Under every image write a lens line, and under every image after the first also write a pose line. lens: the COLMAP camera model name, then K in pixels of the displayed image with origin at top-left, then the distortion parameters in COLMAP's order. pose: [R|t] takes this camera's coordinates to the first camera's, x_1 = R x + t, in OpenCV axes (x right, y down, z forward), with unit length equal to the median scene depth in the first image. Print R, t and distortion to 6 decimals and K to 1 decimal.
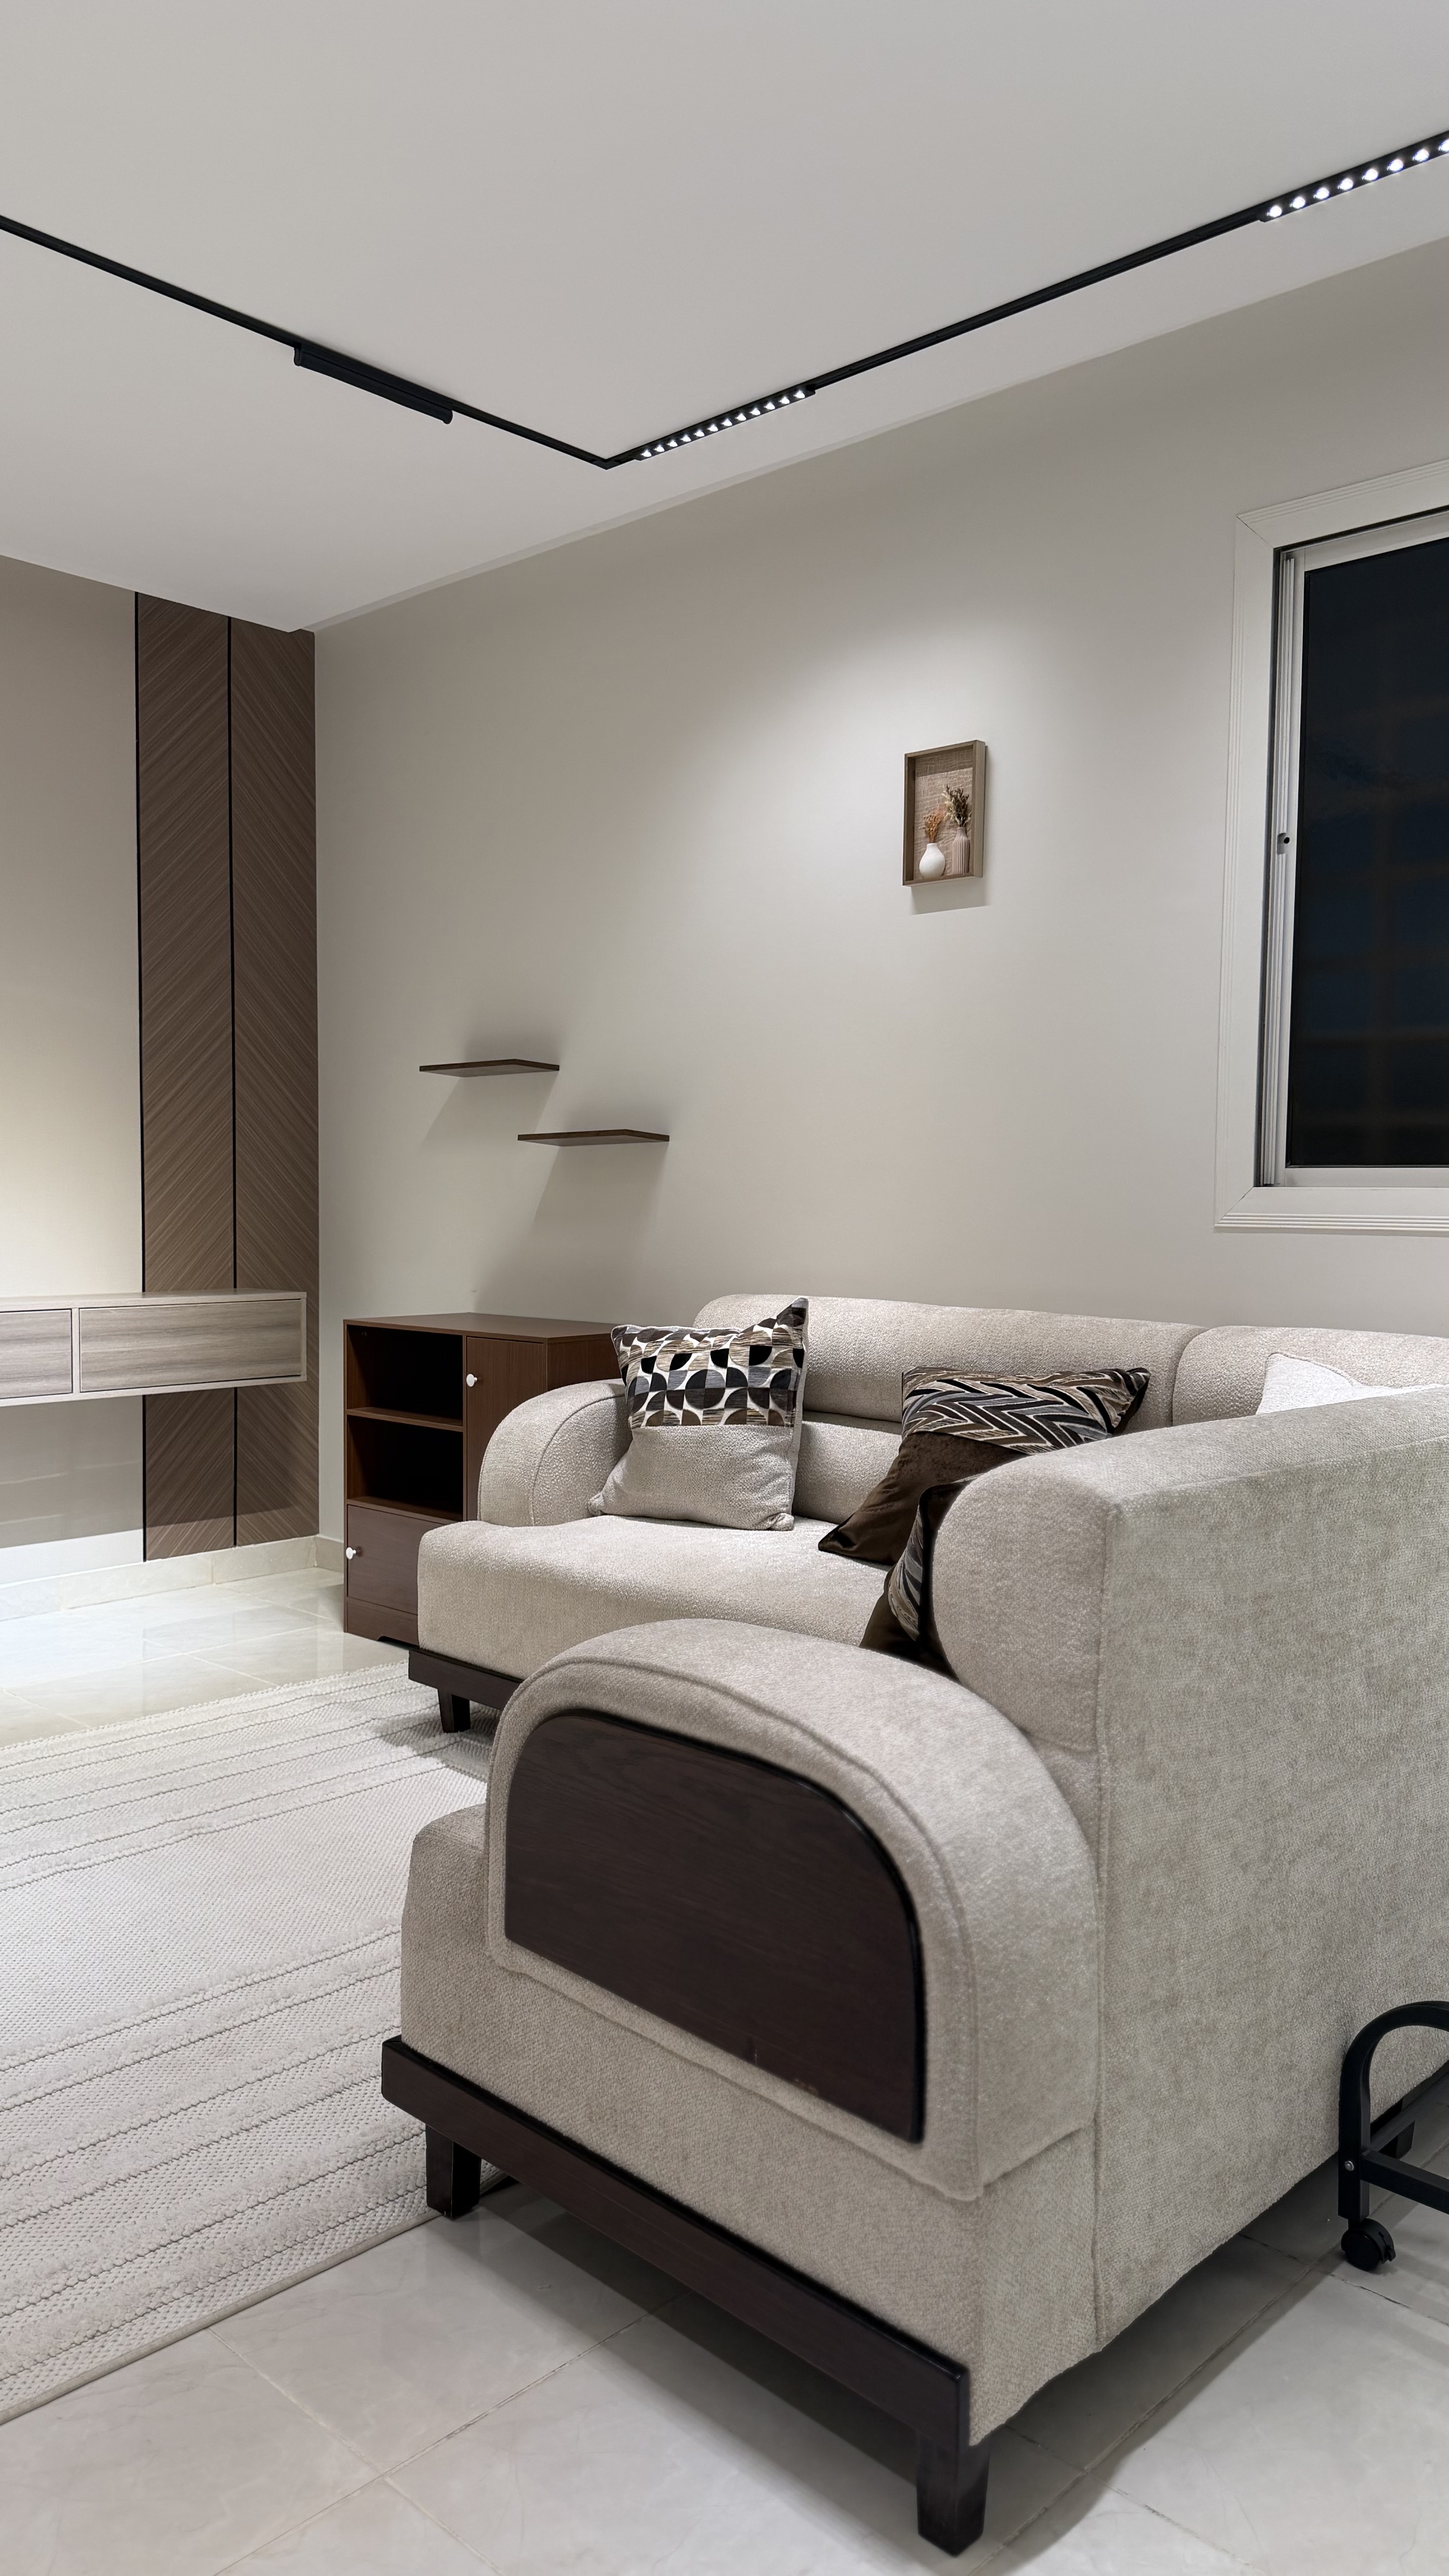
lens RADIAL K [[1828.4, 0, 733.3], [0, 1828.4, 1288.1], [0, 0, 1]] dist [0.139466, -0.171800]
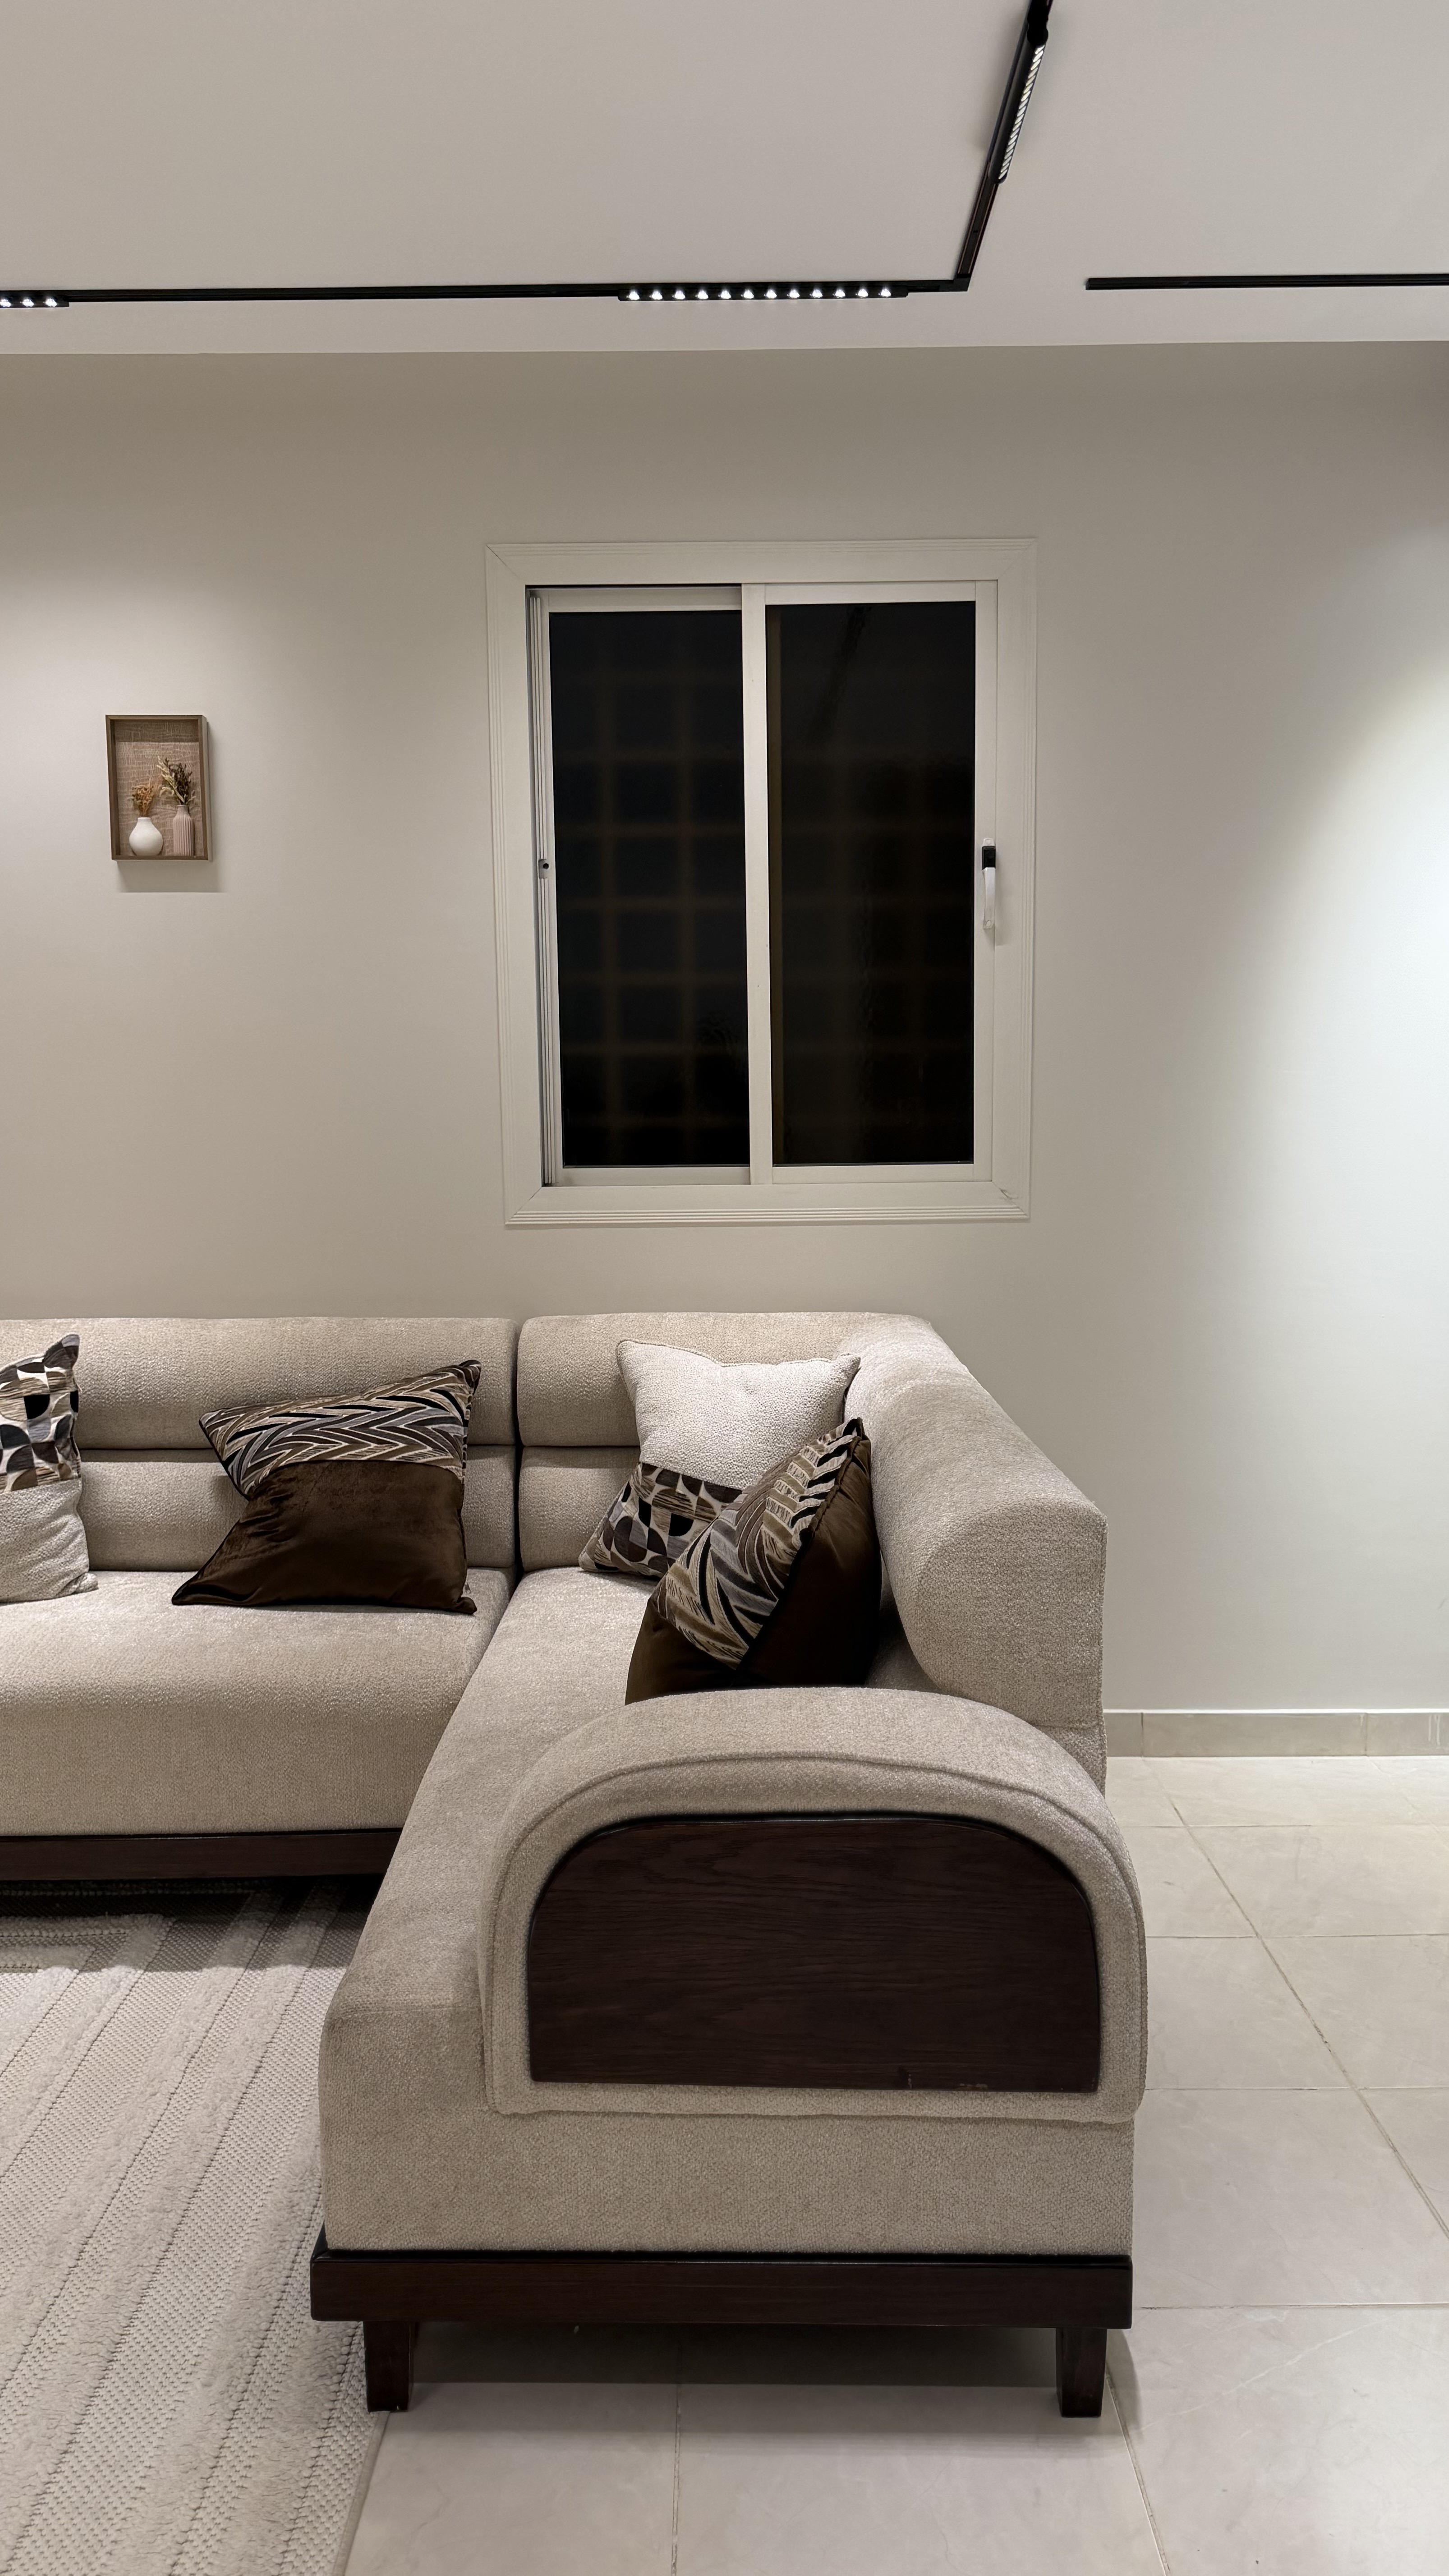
lens RADIAL K [[1828.4, 0, 733.3], [0, 1828.4, 1288.1], [0, 0, 1]] dist [0.139466, -0.171800]
pose [[0.722775, -0.088374, 0.685409, -0.602620], [0.056096, 0.996020, 0.069269, -0.101055], [-0.688803, -0.011617, 0.724856, 0.227323]]
